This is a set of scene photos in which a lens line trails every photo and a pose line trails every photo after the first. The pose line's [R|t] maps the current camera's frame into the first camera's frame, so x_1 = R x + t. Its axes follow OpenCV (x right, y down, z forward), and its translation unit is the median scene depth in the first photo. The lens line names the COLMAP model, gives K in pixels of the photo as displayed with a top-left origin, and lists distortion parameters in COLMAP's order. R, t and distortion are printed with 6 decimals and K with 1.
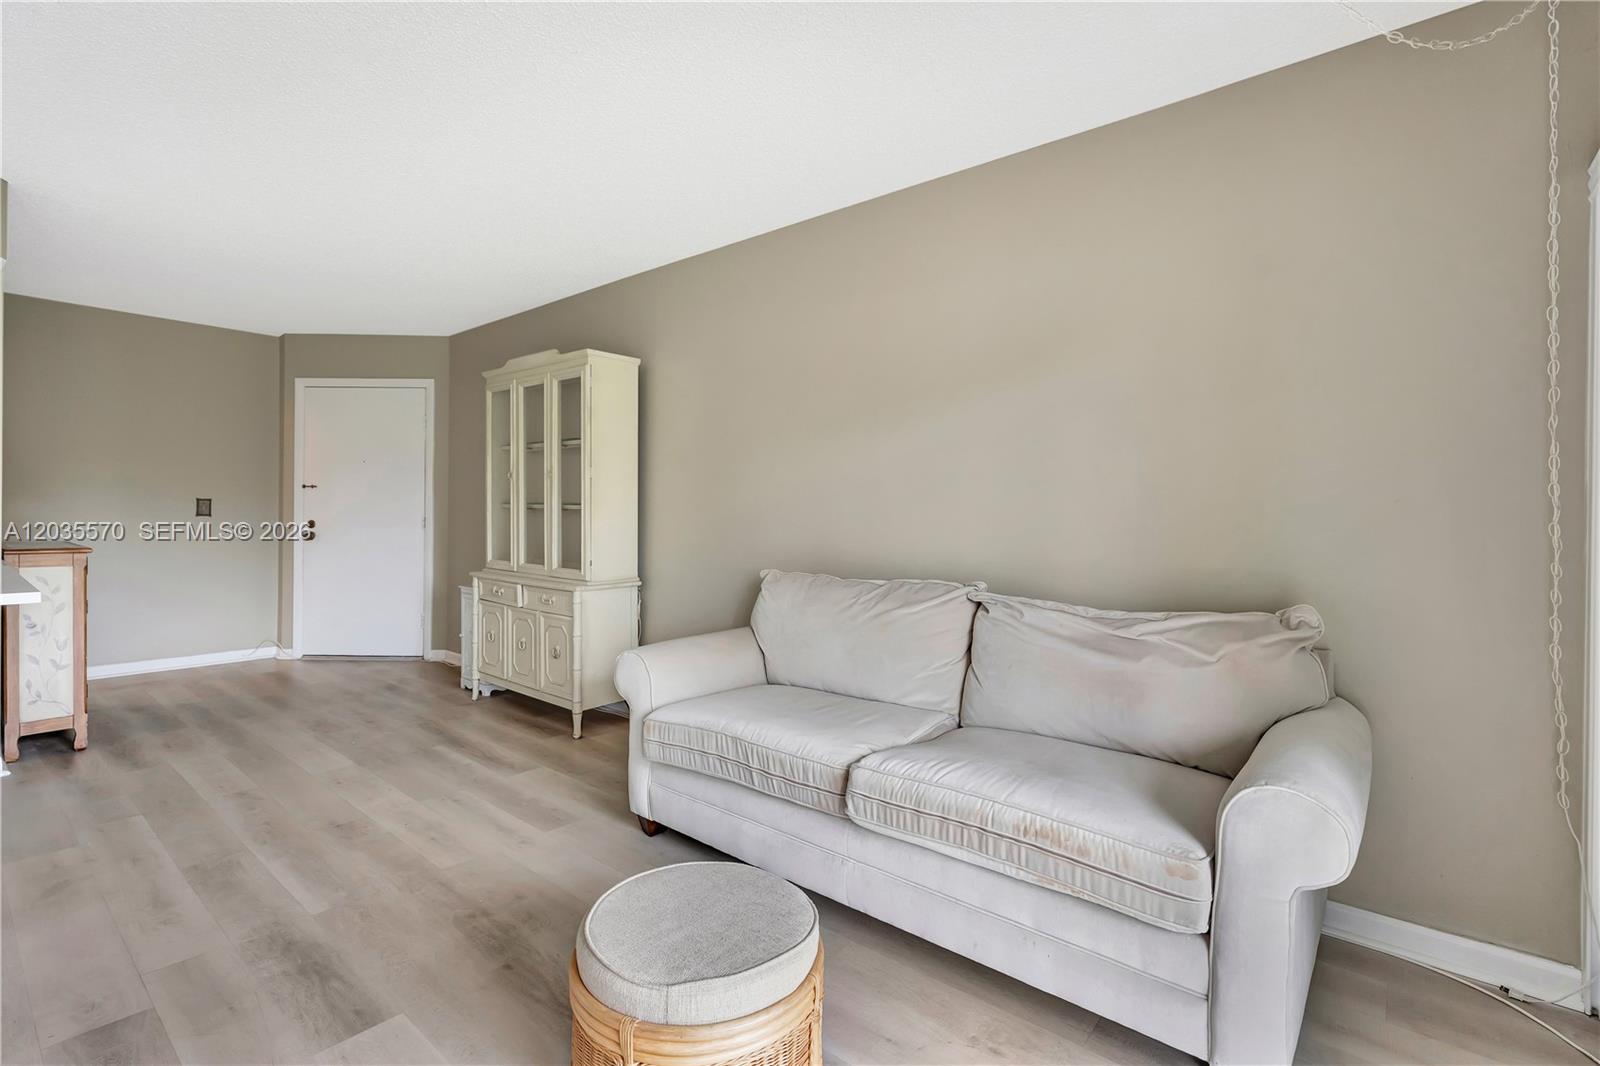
lens RADIAL K [[734.1, 0, 785.5], [0, 734.1, 520.0], [0, 0, 1]] dist [-0.000779, -0.001400]
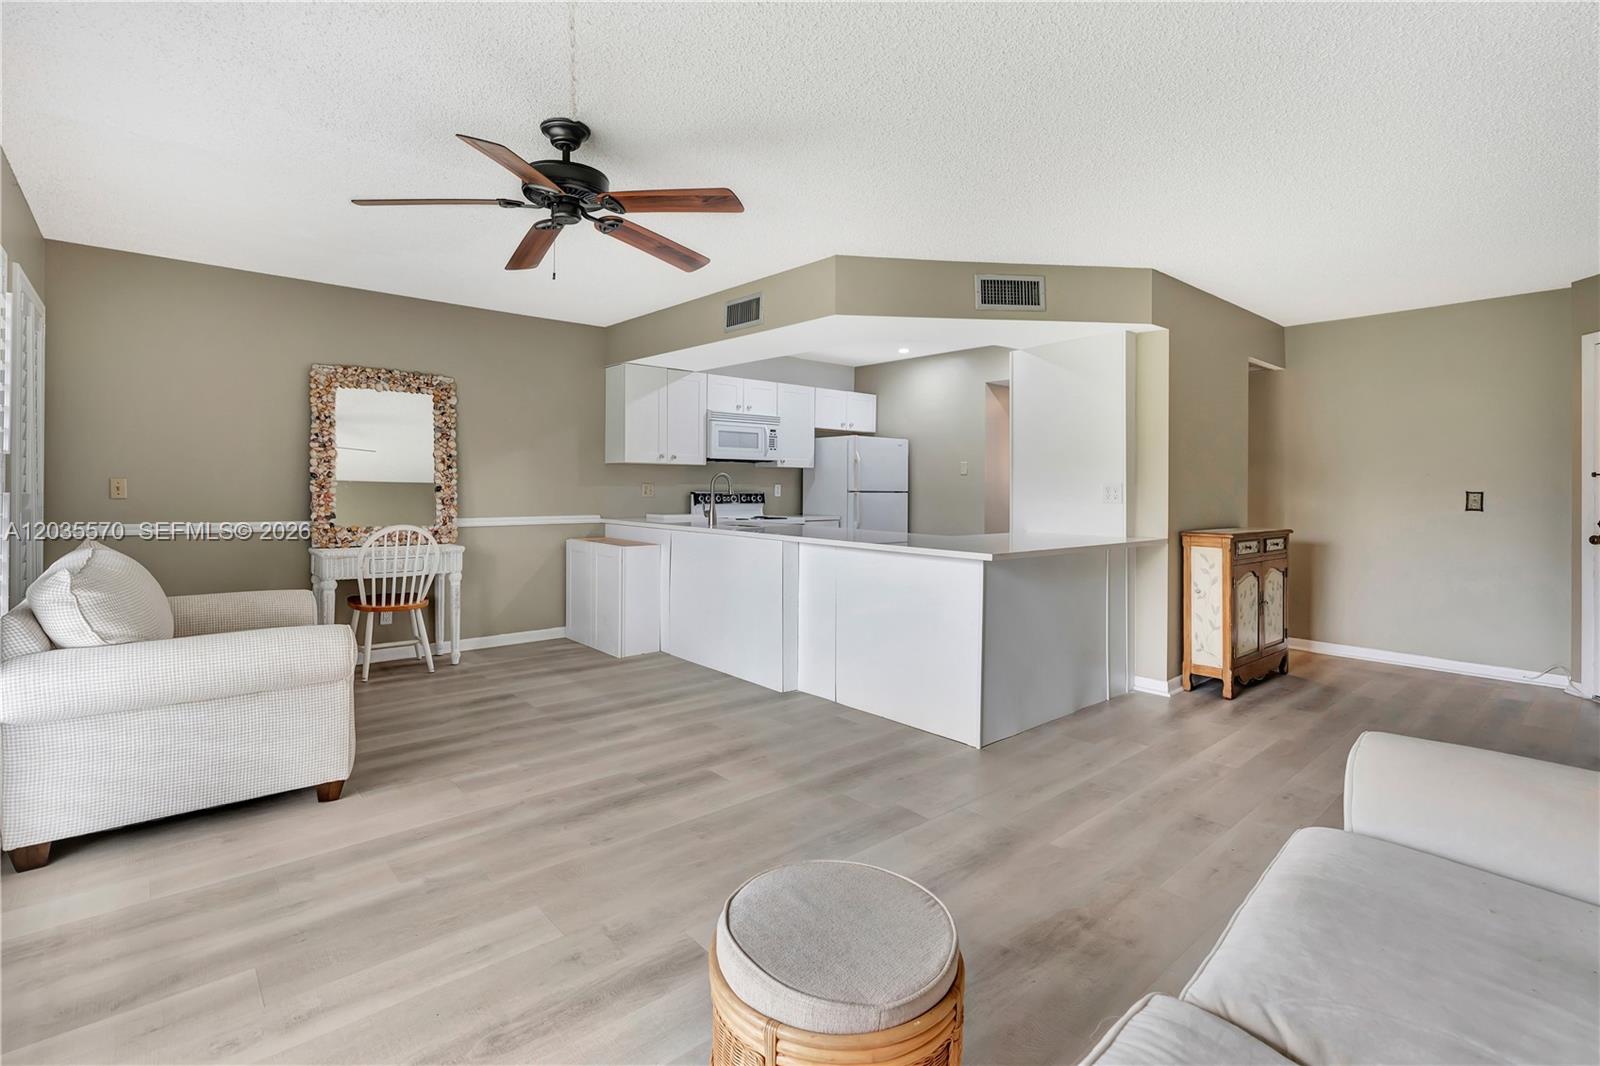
lens RADIAL K [[734.1, 0, 790.5], [0, 734.1, 494.8], [0, 0, 1]] dist [-0.000779, -0.001400]
pose [[-0.145412, -0.002947, -0.989367, 0.371349], [-0.019691, 0.999806, -0.000084, -0.013463], [0.989175, 0.019469, -0.145442, 0.458278]]
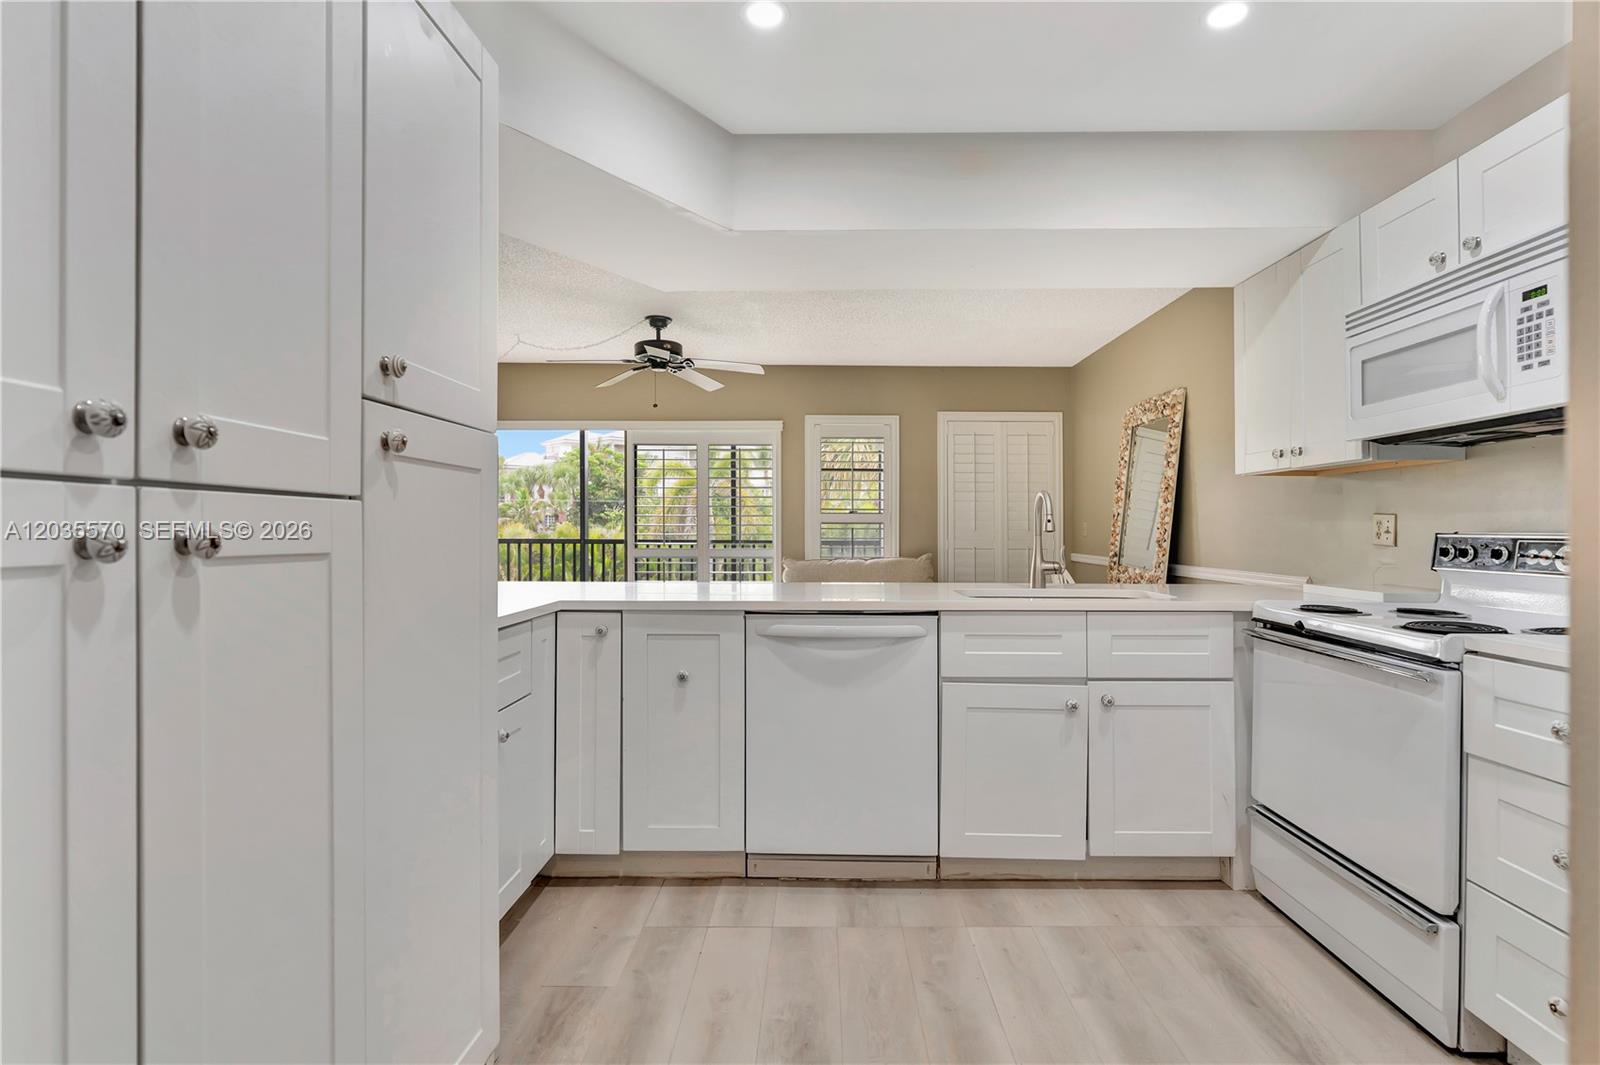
lens RADIAL K [[769.6, 0, 794.7], [0, 769.6, 533.7], [0, 0, 1]] dist [-0.000260, -0.000192]
pose [[-0.647024, -0.022341, 0.762143, -1.635533], [-0.008733, 0.999722, 0.021891, -0.026094], [-0.762420, 0.007508, -0.647039, 0.846693]]
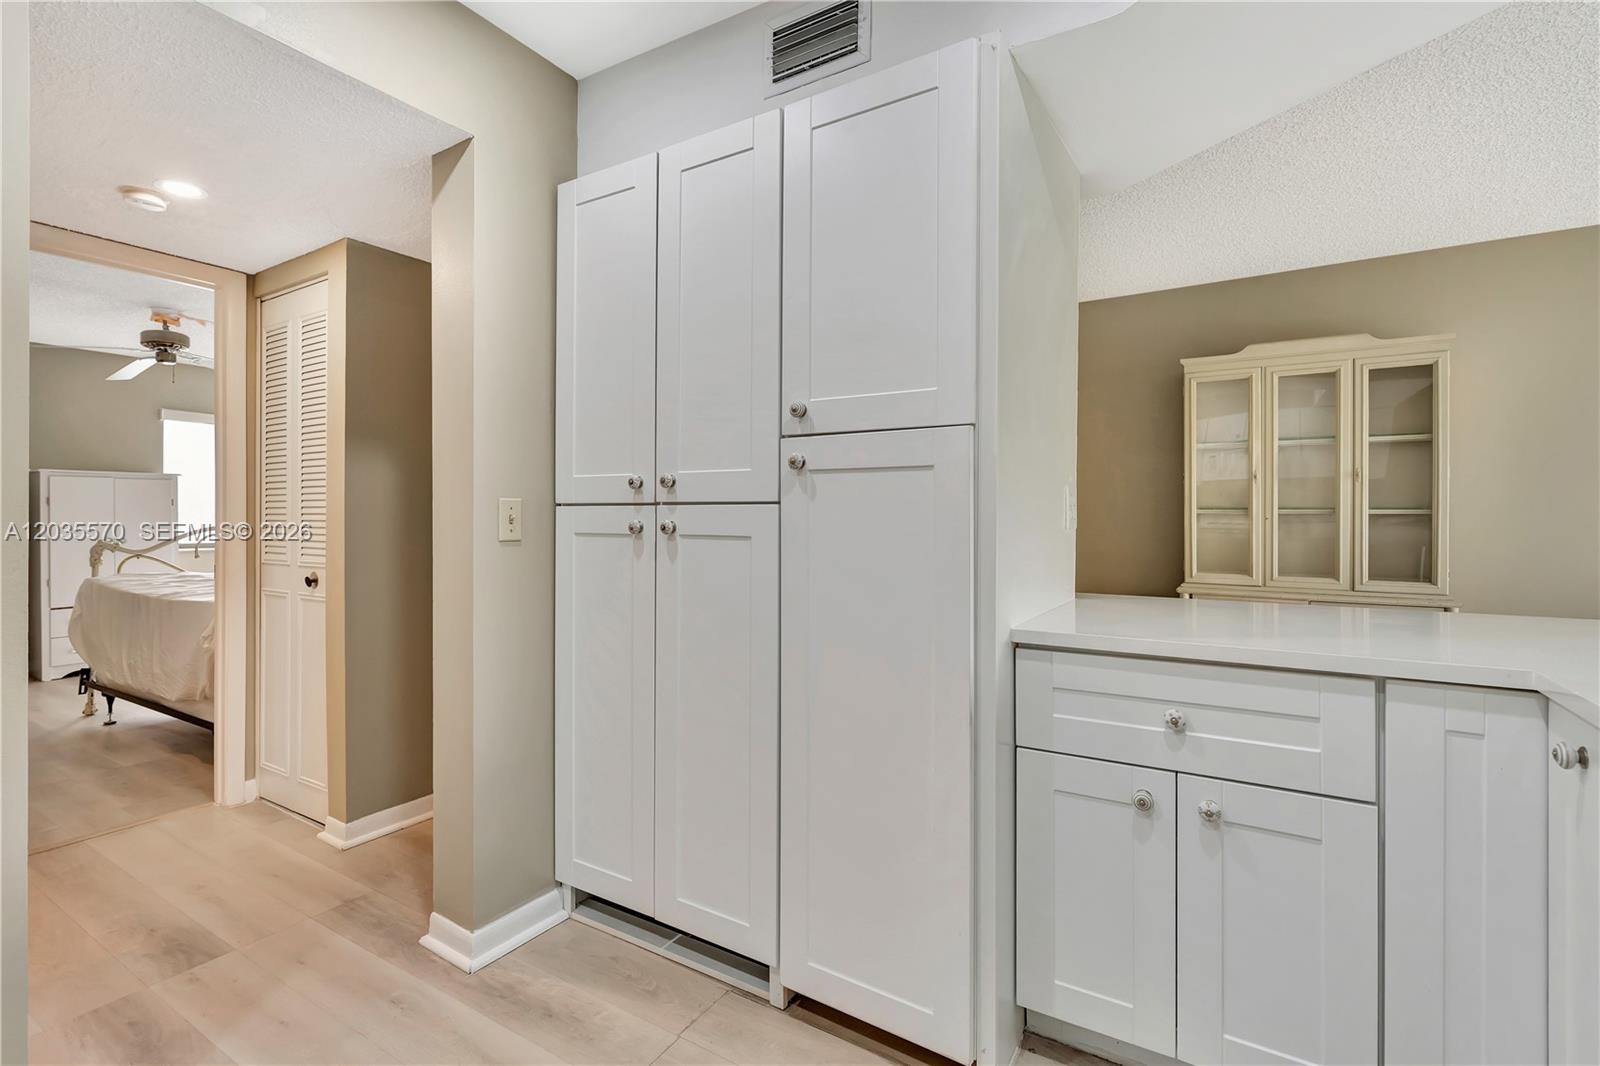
lens RADIAL K [[734.1, 0, 794.0], [0, 734.1, 512.1], [0, 0, 1]] dist [-0.000779, -0.001400]
pose [[0.988348, -0.014291, 0.151538, -1.320735], [0.016499, 0.999775, -0.013324, -0.018883], [-0.151314, 0.015669, 0.988362, 0.268908]]
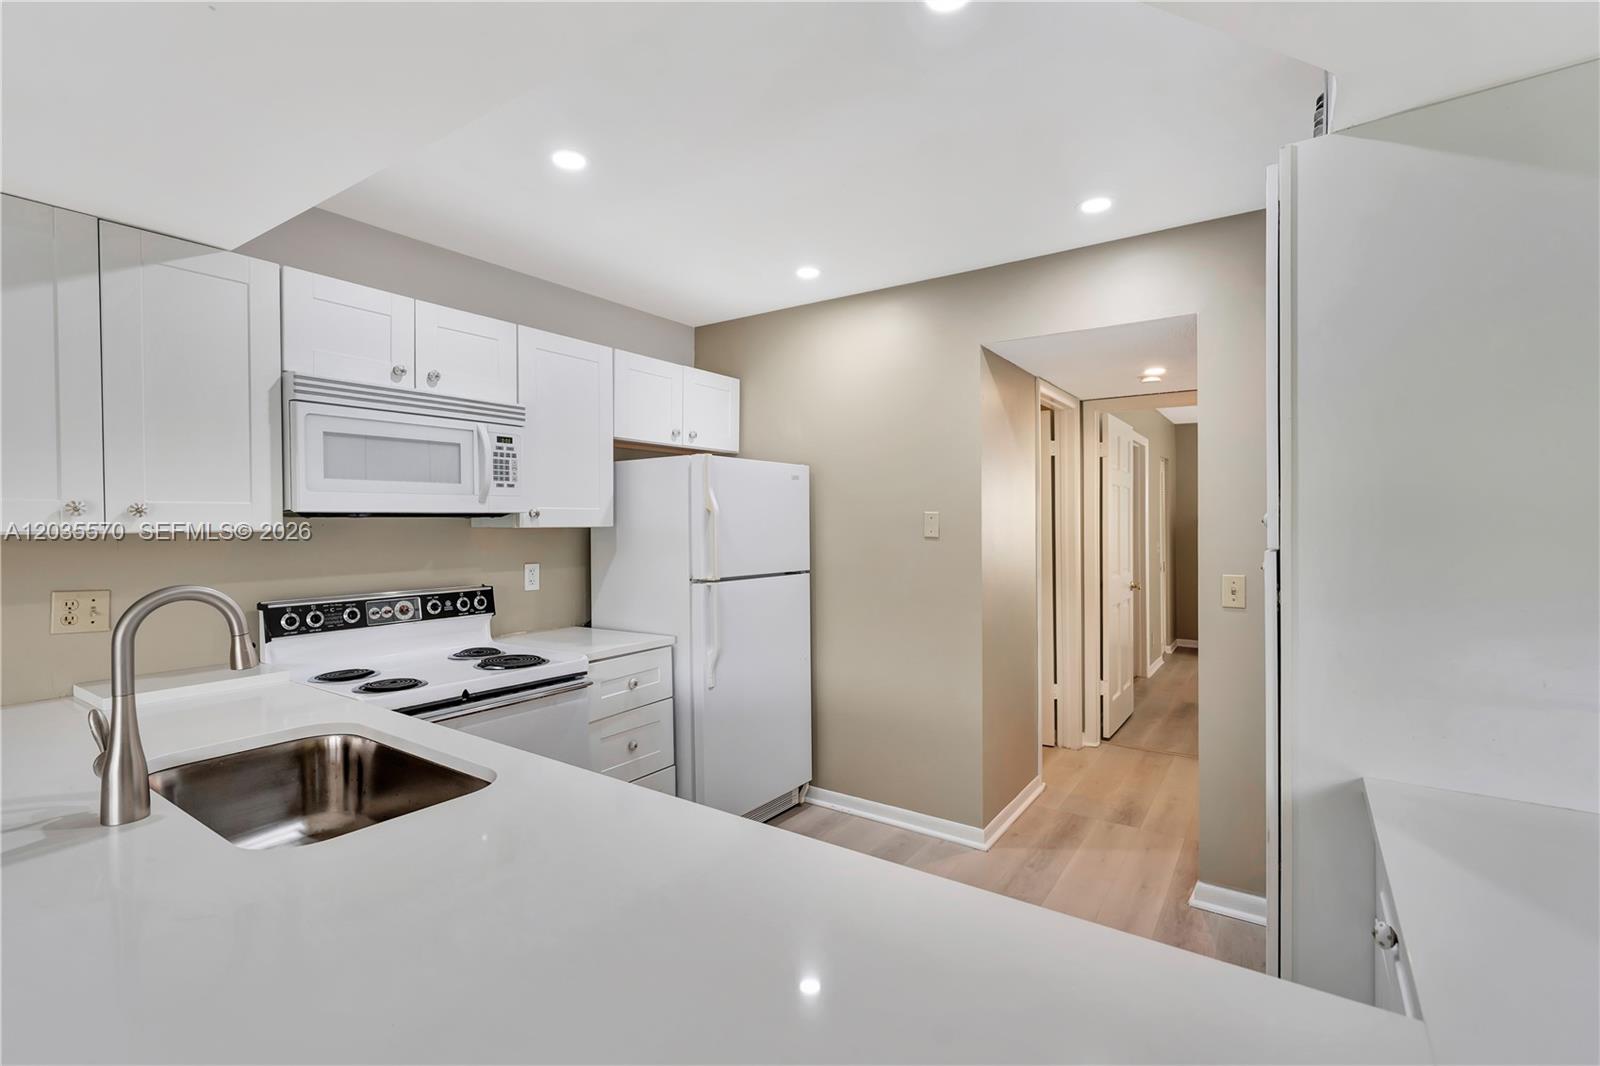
lens RADIAL K [[734.1, 0, 805.0], [0, 734.1, 535.6], [0, 0, 1]] dist [-0.000779, -0.001400]
pose [[0.112914, 0.003004, -0.993600, -0.741306], [-0.003548, 0.999990, 0.002620, -0.083029], [0.993598, 0.003230, 0.112923, 0.355311]]
